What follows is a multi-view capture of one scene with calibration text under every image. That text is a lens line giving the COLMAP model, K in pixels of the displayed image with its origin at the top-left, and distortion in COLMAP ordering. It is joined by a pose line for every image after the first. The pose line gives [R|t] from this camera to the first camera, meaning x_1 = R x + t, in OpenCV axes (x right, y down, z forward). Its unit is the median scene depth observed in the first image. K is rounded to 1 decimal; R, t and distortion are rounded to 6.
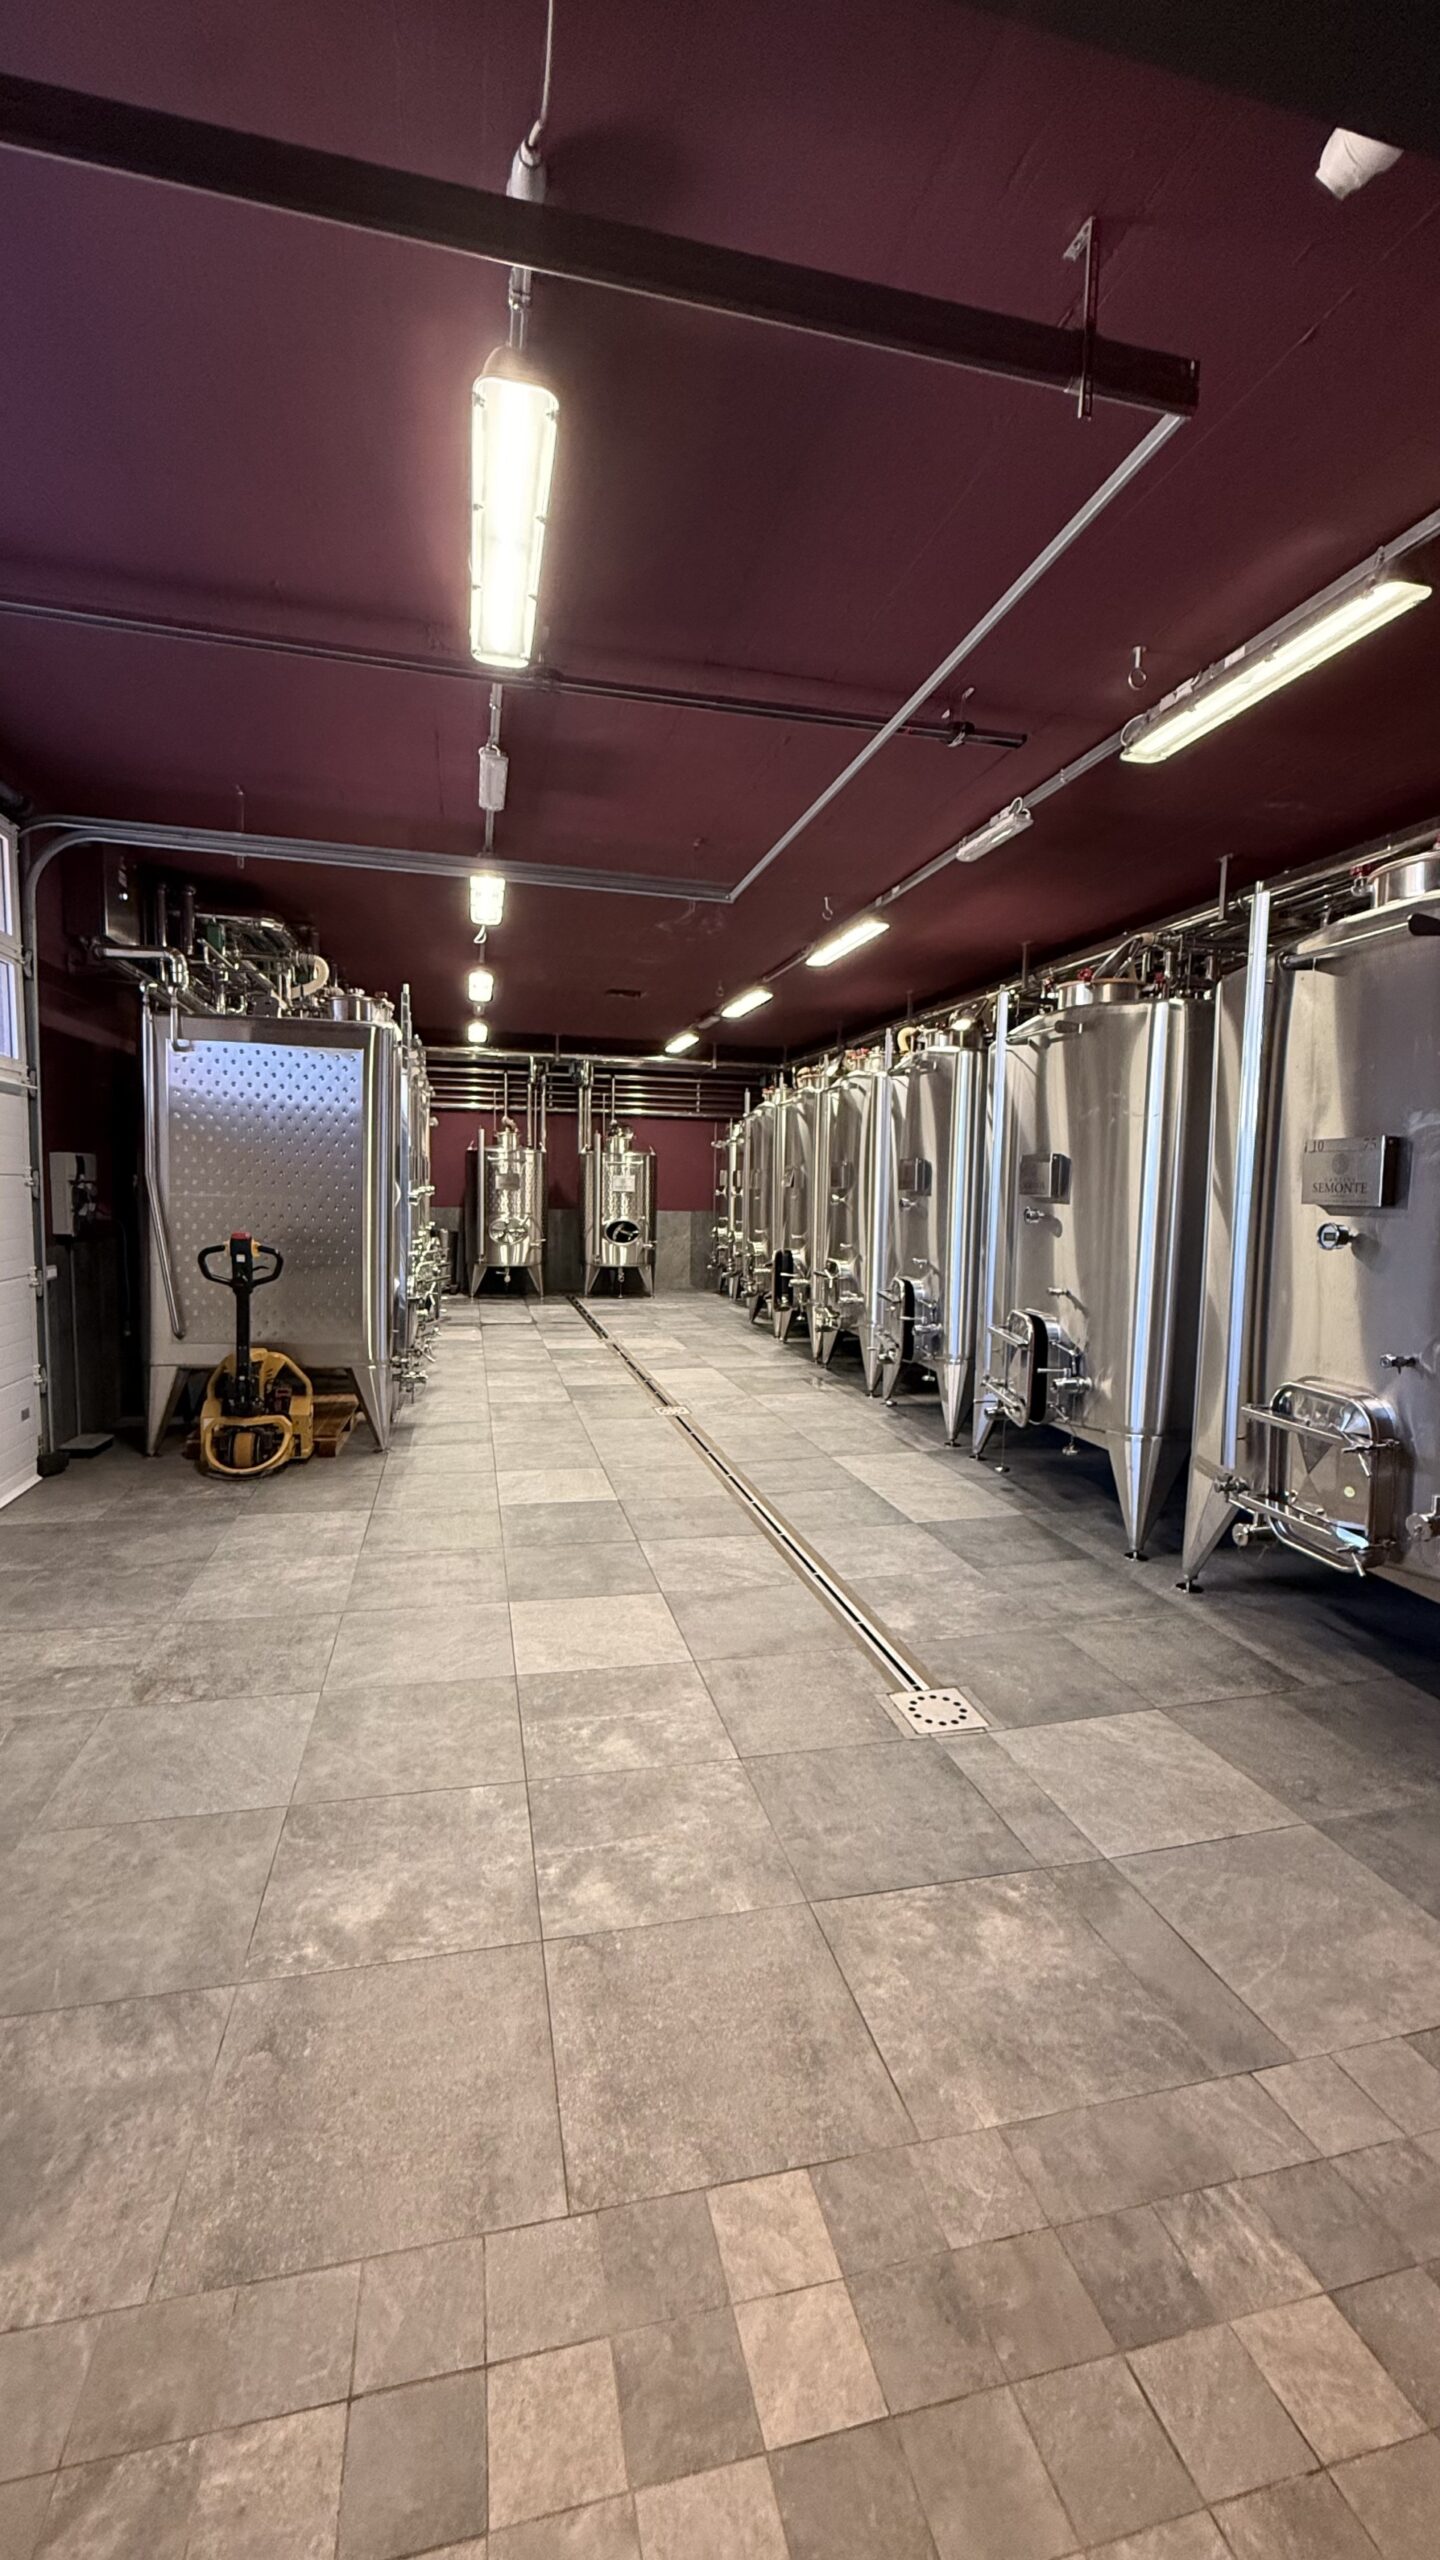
lens RADIAL K [[1001.1, 0, 713.8], [0, 1001.1, 1271.9], [0, 0, 1]] dist [0.000458, 0.000008]
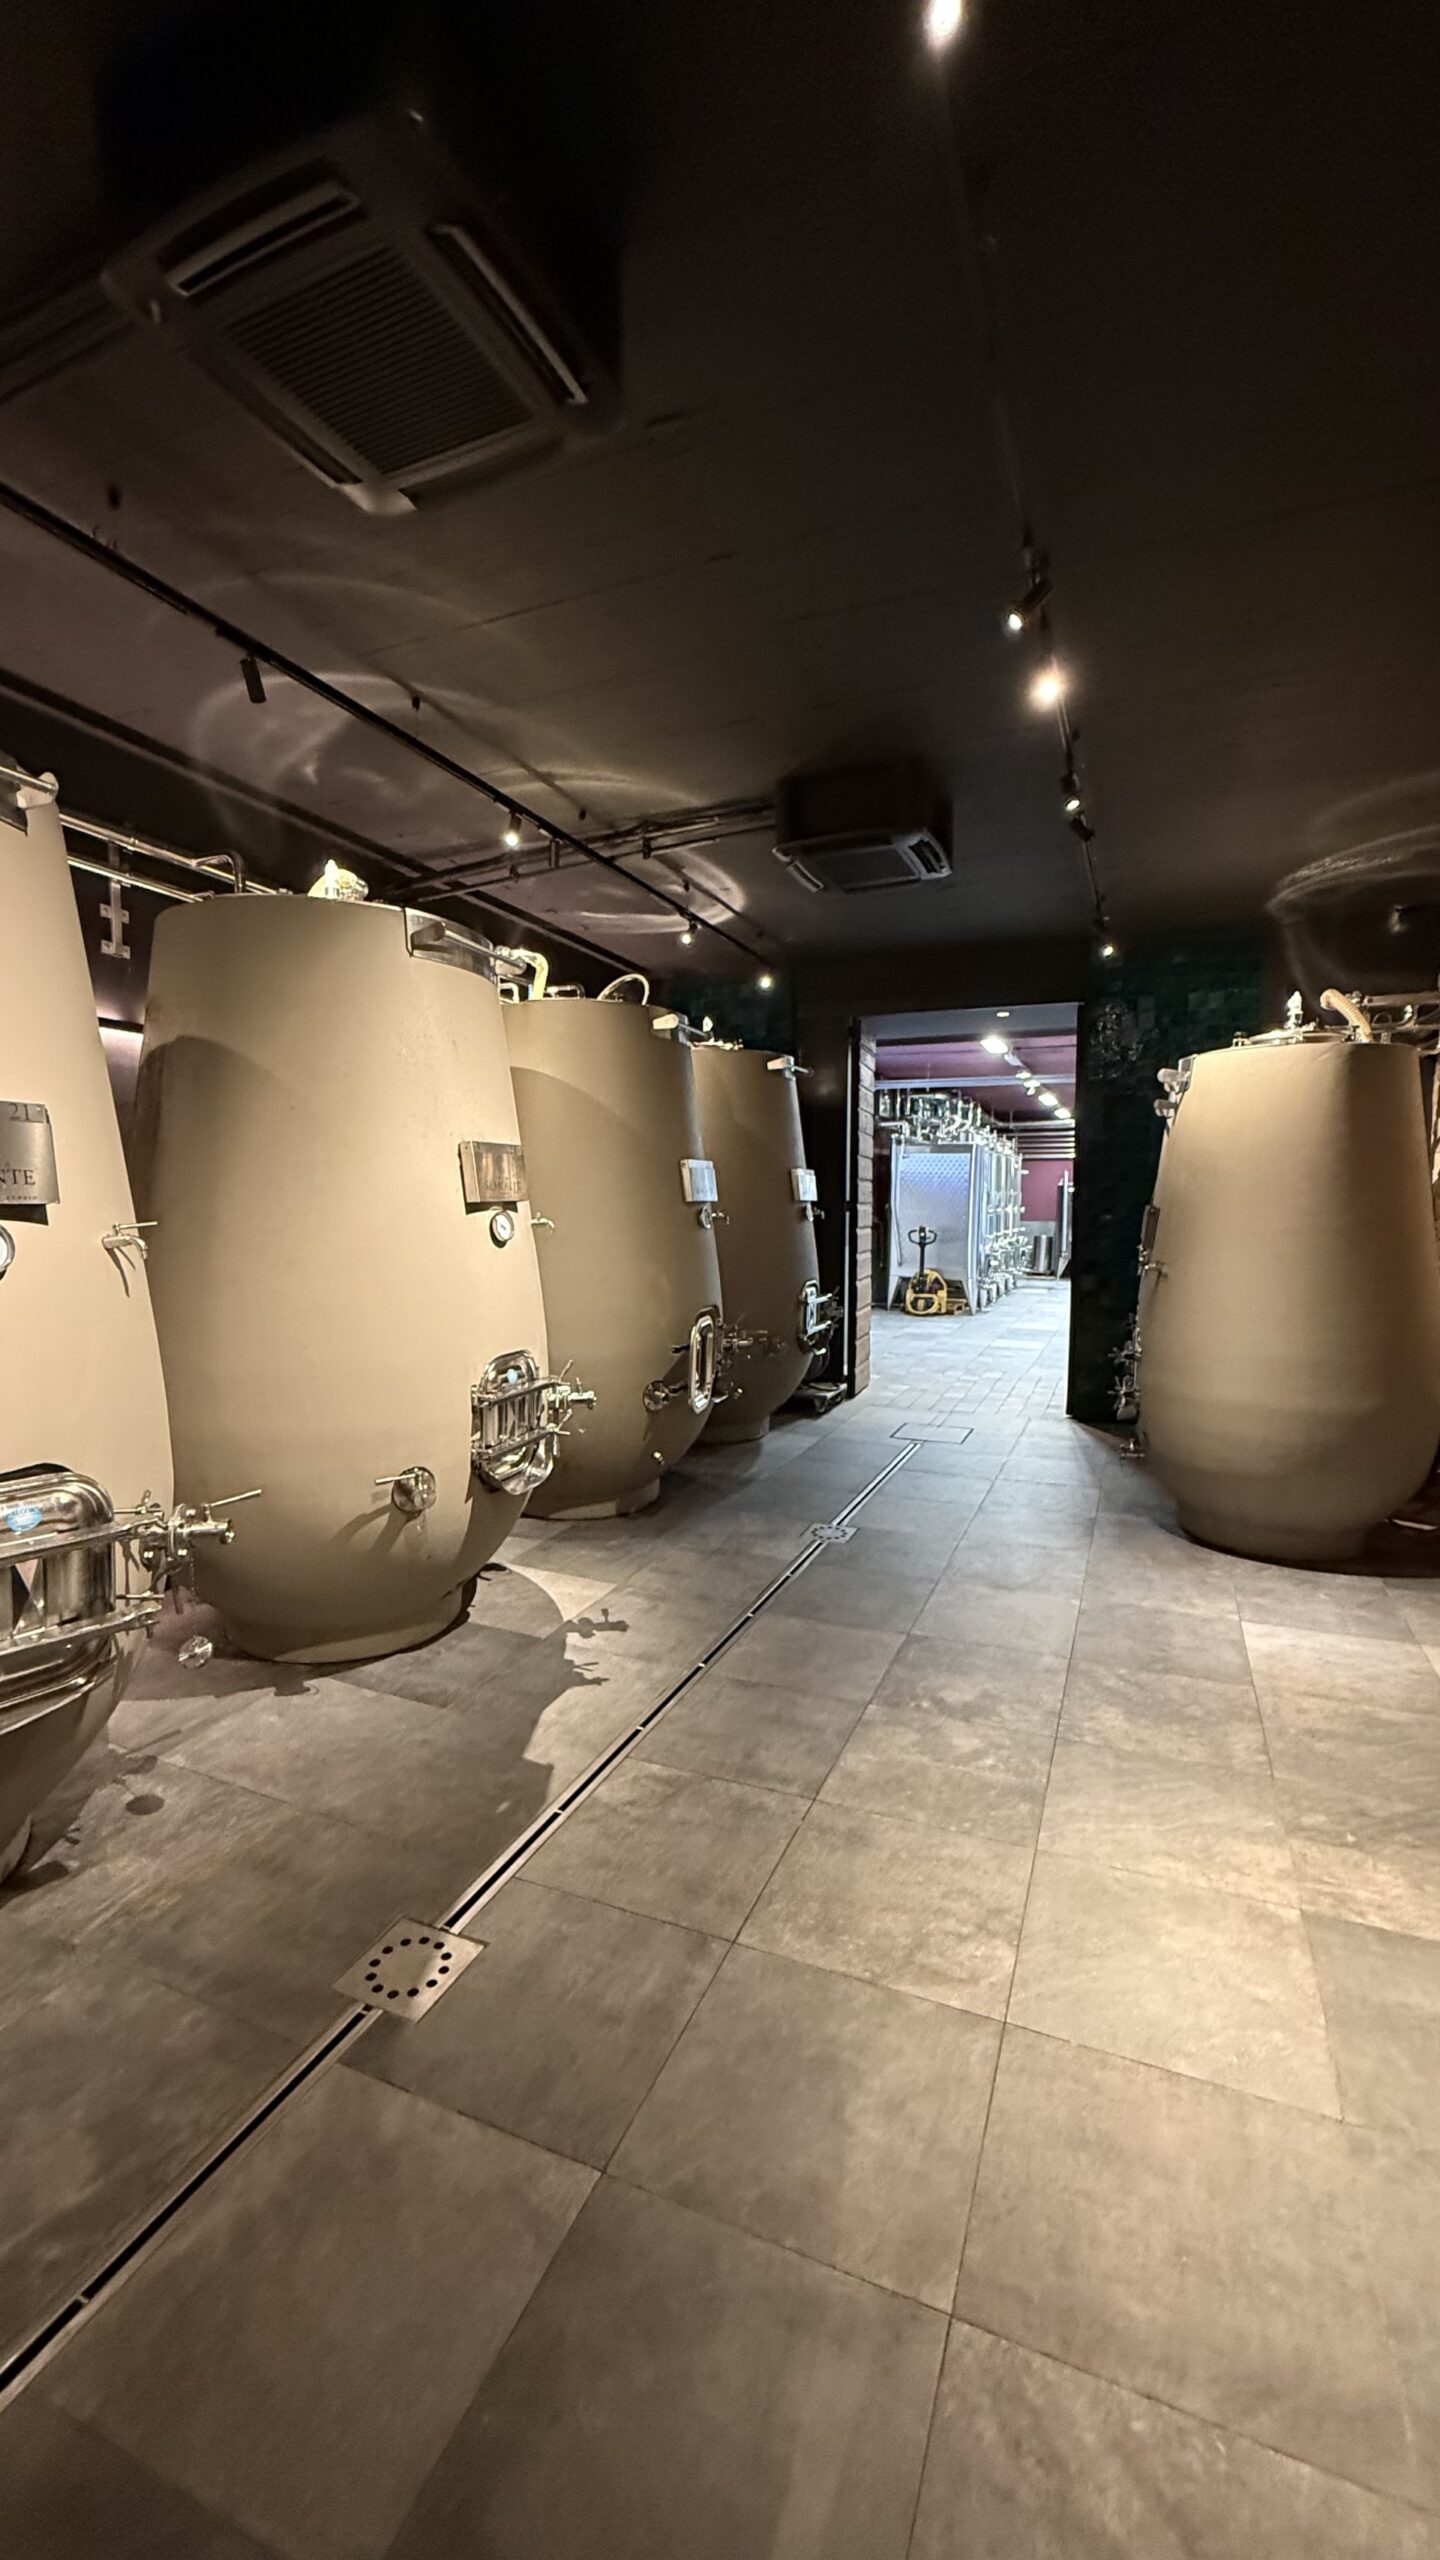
lens RADIAL K [[1001.1, 0, 716.3], [0, 1001.1, 1288.0], [0, 0, 1]] dist [0.000458, 0.000008]
pose [[0.799931, 0.033019, -0.599182, 0.670337], [-0.037518, 0.999284, 0.004979, 0.129793], [0.598918, 0.018497, 0.800597, -1.418767]]
